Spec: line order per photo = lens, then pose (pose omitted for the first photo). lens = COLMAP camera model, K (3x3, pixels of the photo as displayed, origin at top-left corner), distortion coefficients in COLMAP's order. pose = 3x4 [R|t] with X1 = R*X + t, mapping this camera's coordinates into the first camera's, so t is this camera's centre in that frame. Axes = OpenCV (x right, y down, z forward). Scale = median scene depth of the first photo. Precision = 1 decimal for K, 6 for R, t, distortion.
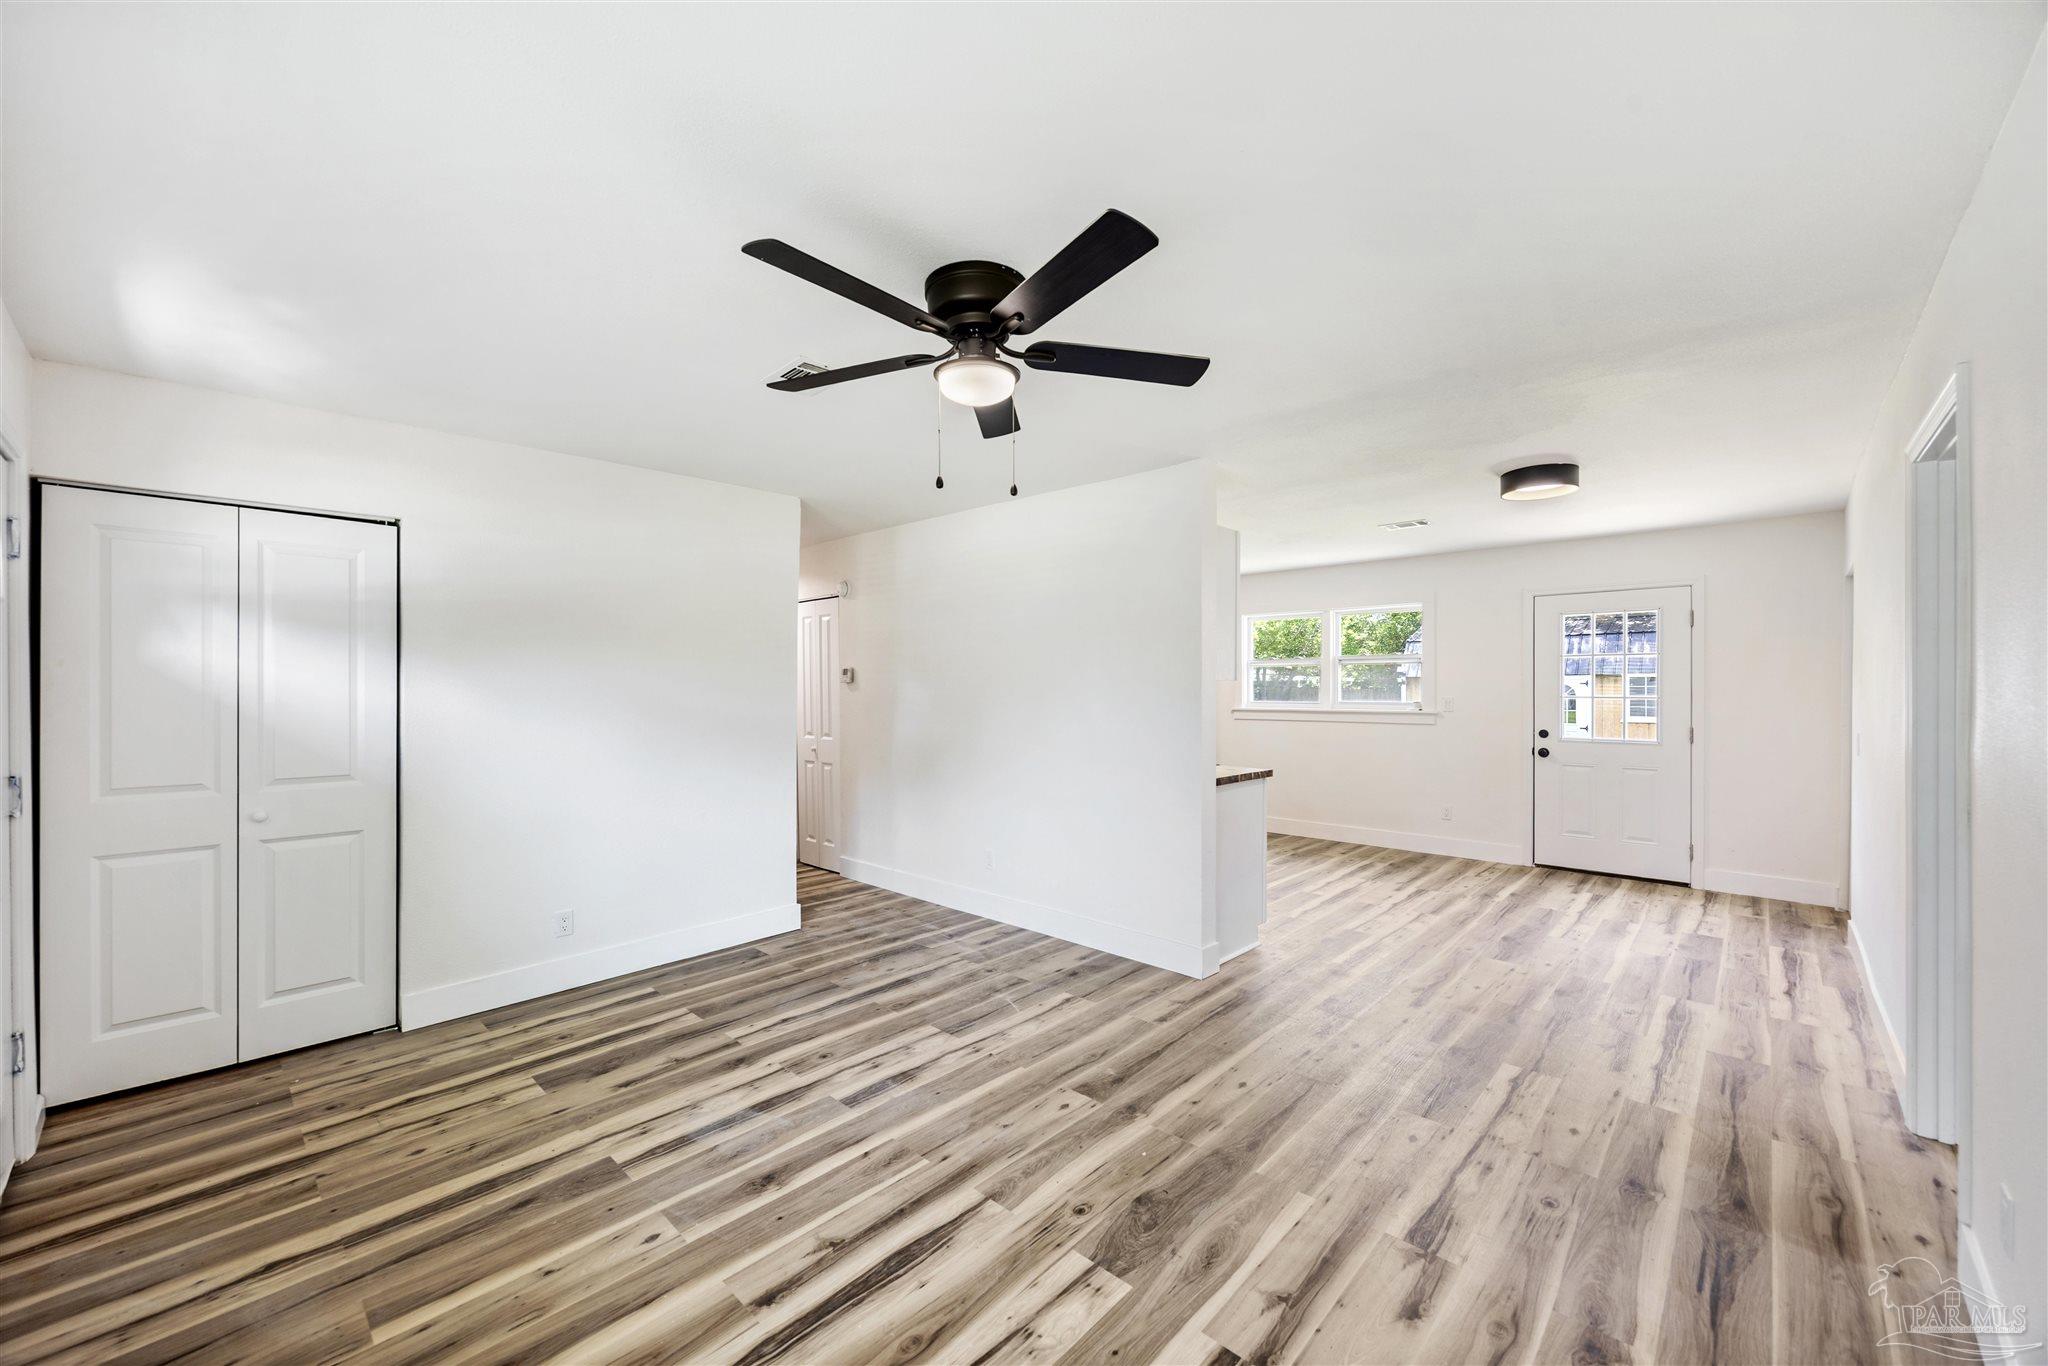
lens RADIAL K [[797.9, 0, 1013.2], [0, 797.9, 686.4], [0, 0, 1]] dist [0.000053, -0.000283]
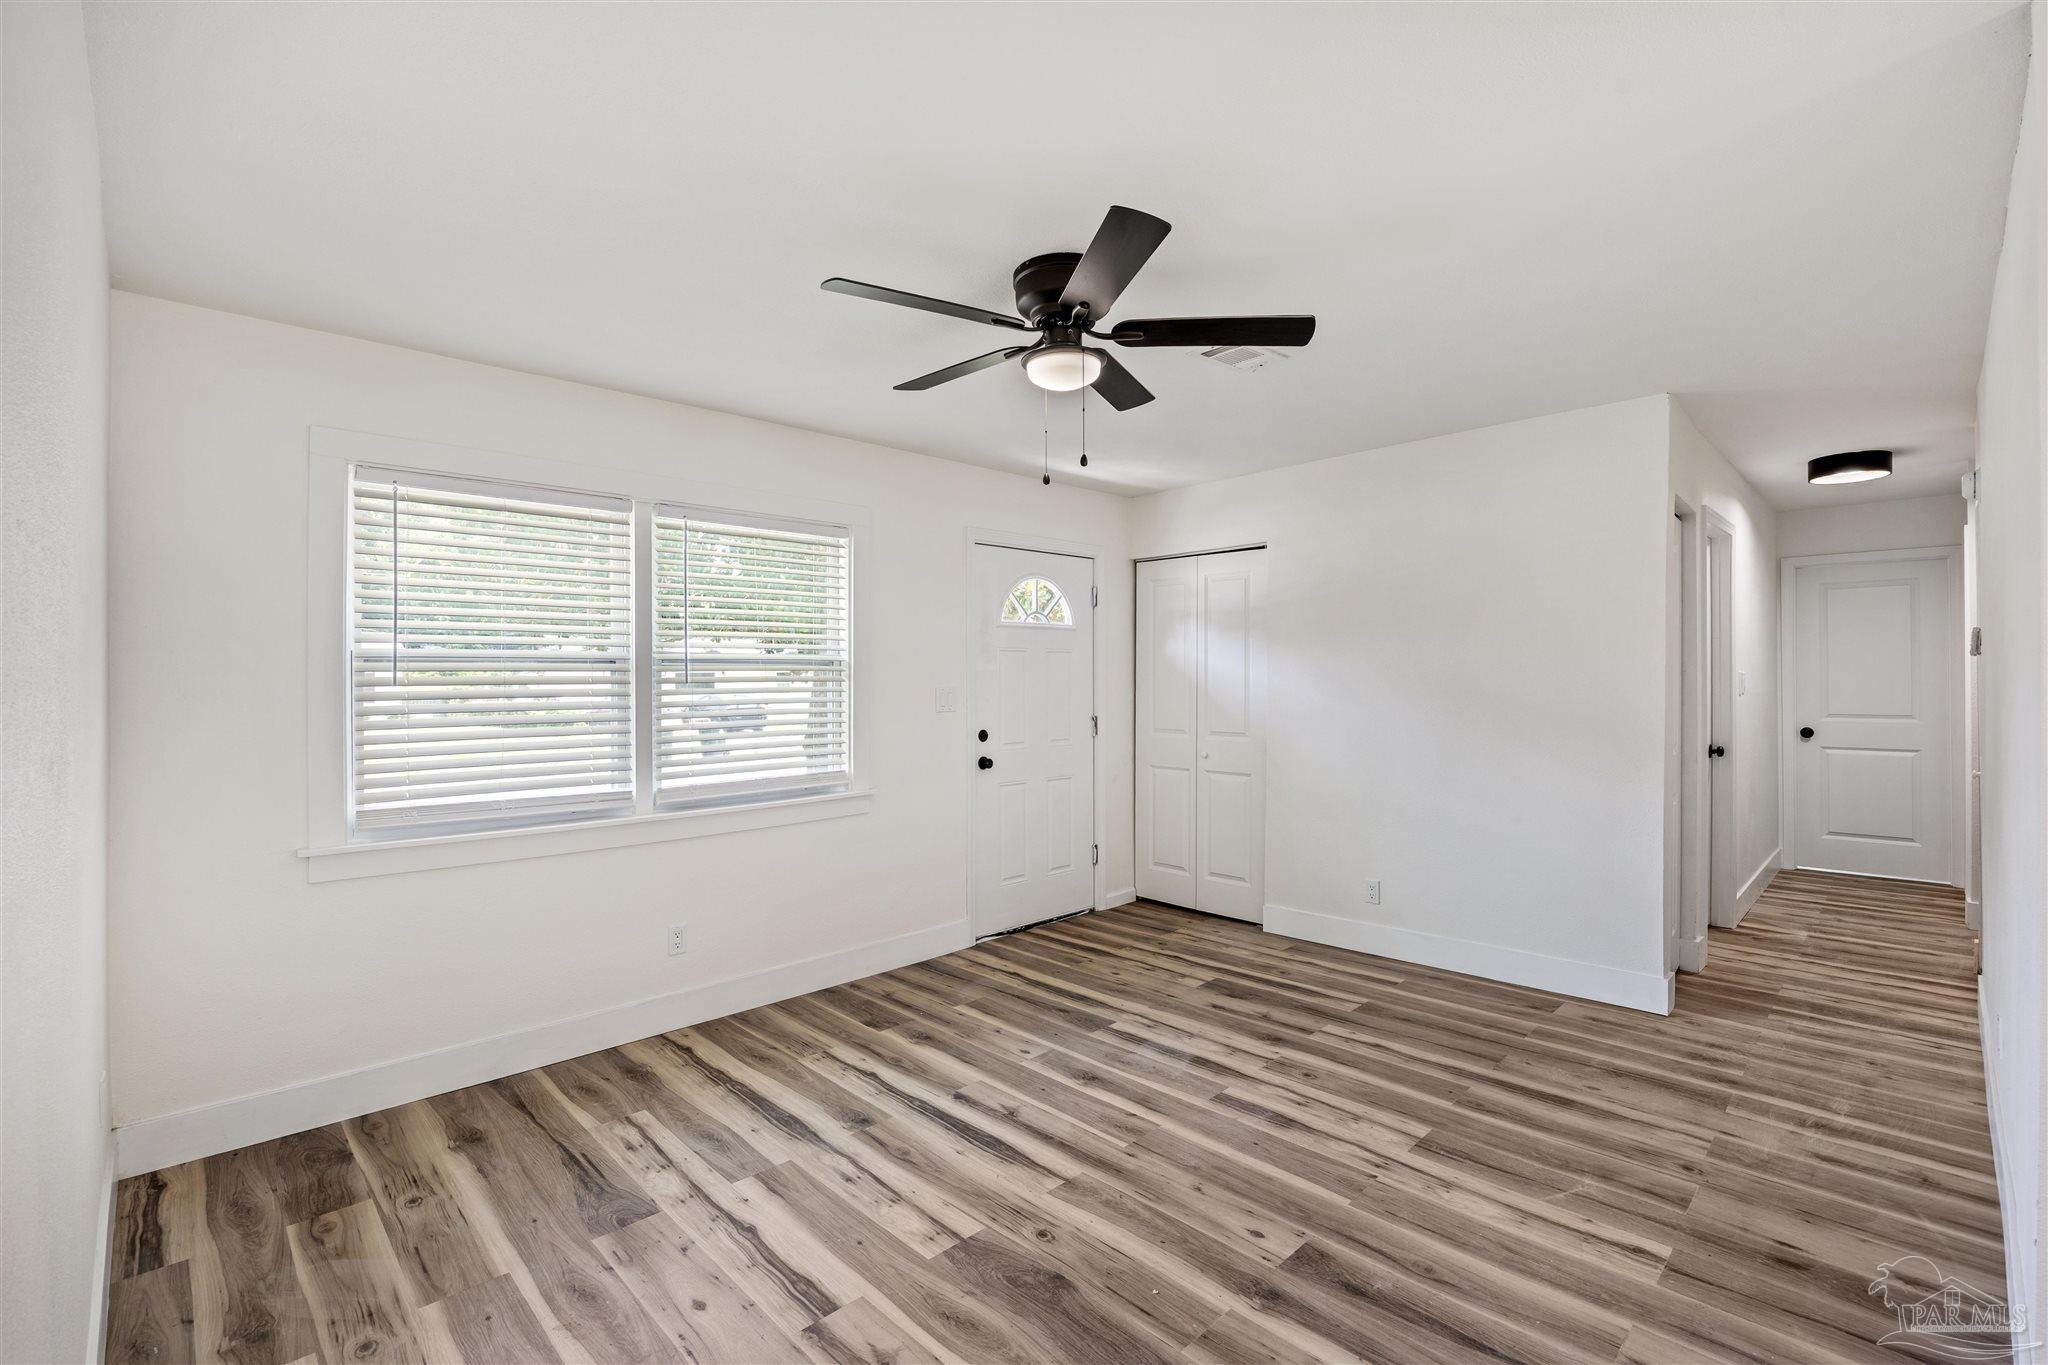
lens RADIAL K [[896.8, 0, 1045.6], [0, 896.8, 651.7], [0, 0, 1]] dist [-0.016815, 0.001282]
pose [[-0.026192, -0.025815, -0.999324, 0.833240], [0.007818, 0.999631, -0.026028, 0.003285], [0.999626, -0.008494, -0.025980, 0.757121]]
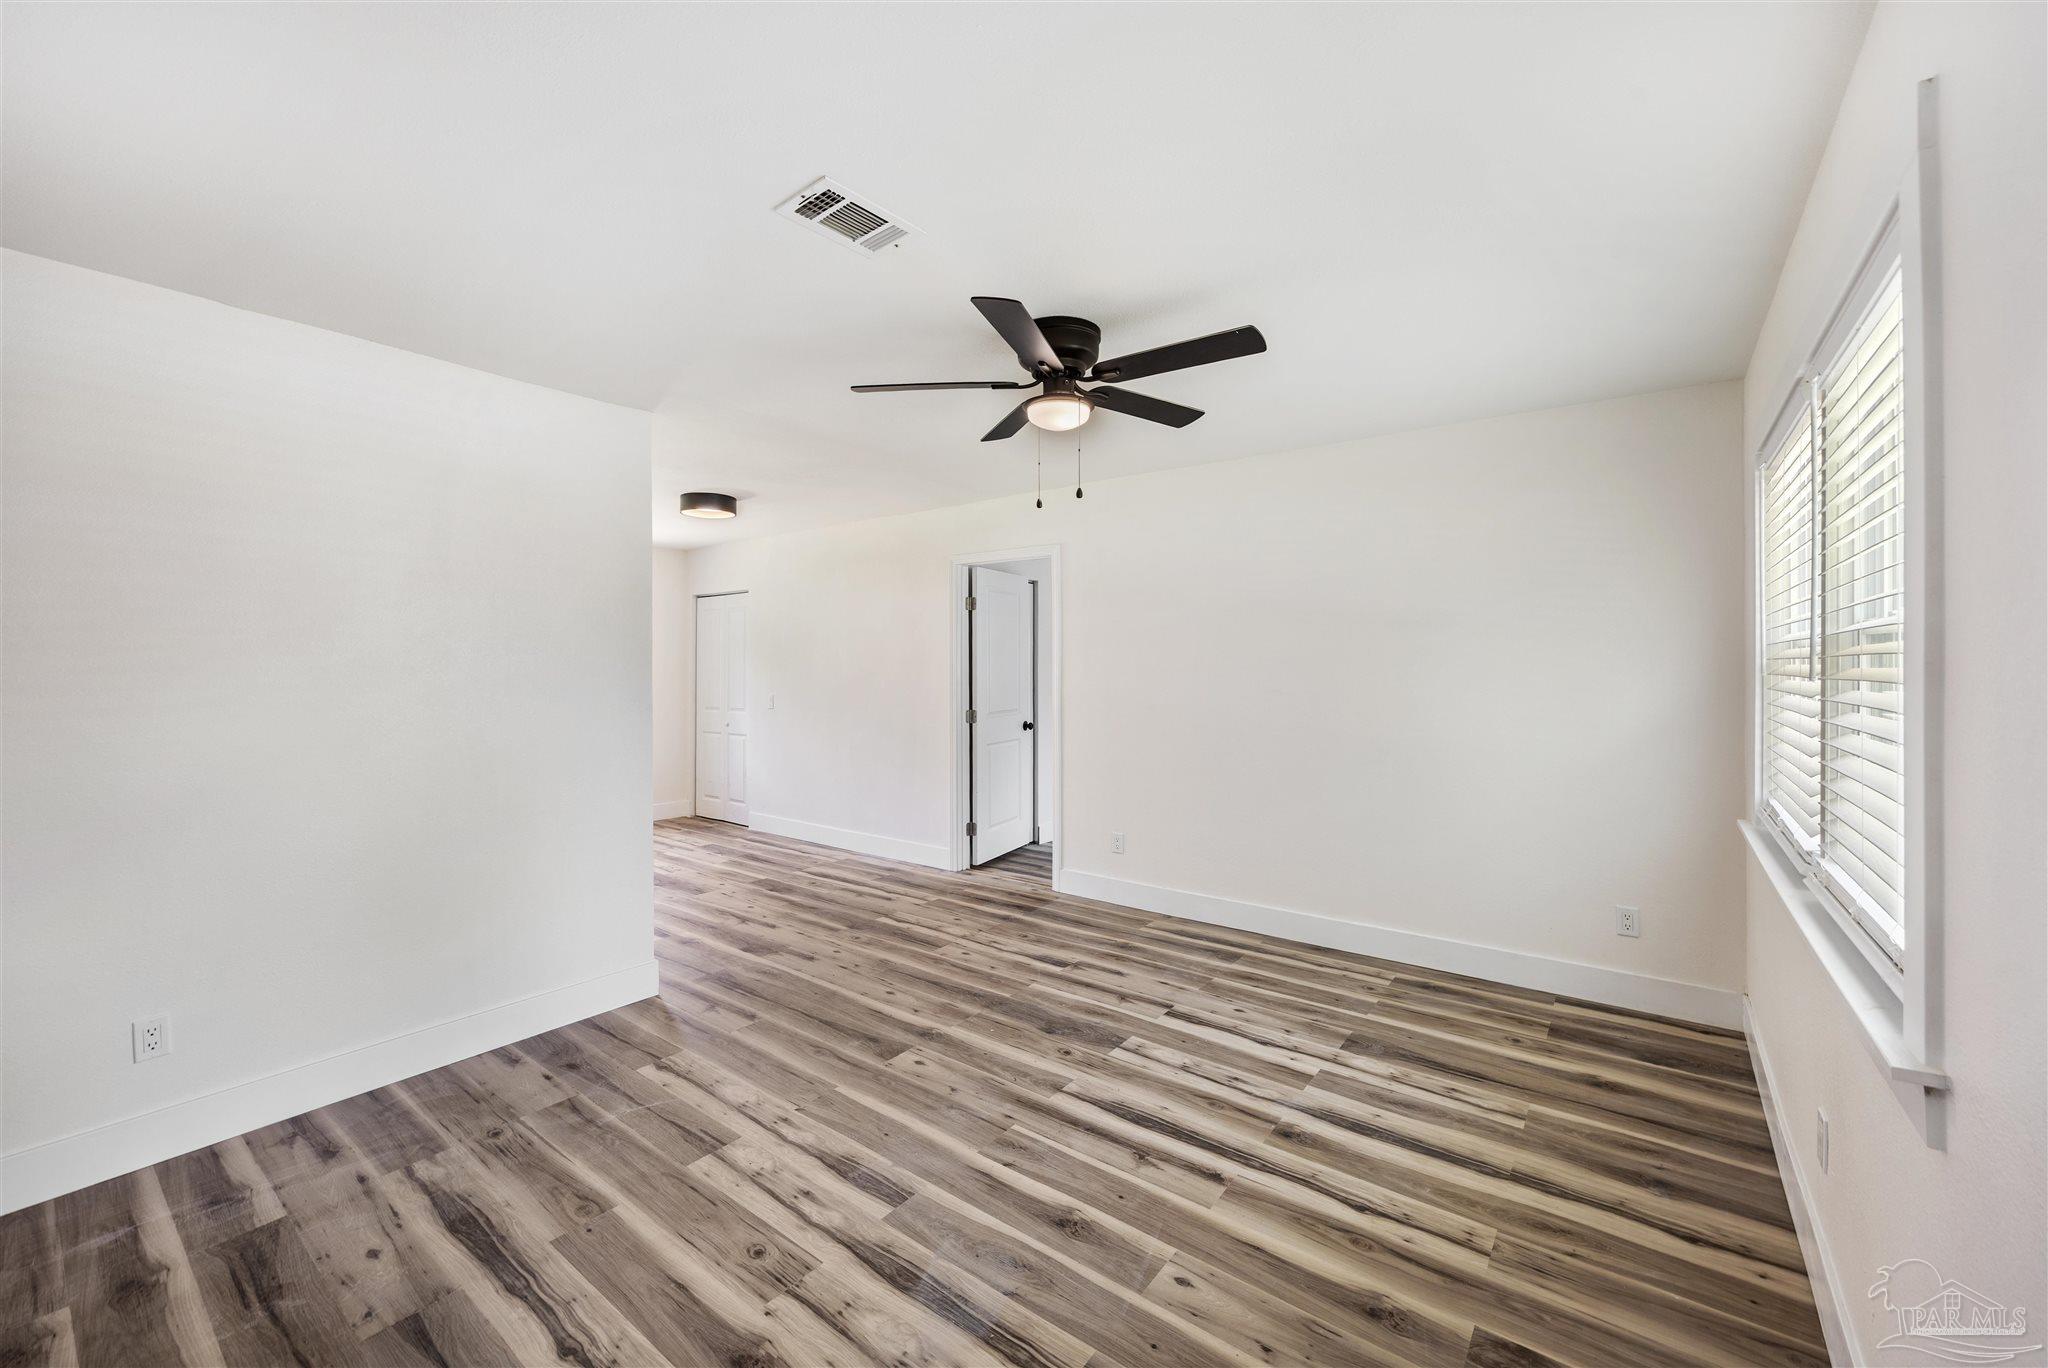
lens RADIAL K [[797.9, 0, 1036.7], [0, 797.9, 686.9], [0, 0, 1]] dist [0.000053, -0.000283]
pose [[-0.117541, -0.023452, 0.992791, -0.914057], [0.004387, 0.999699, 0.024134, -0.000622], [-0.993058, 0.007193, -0.117403, 0.881838]]
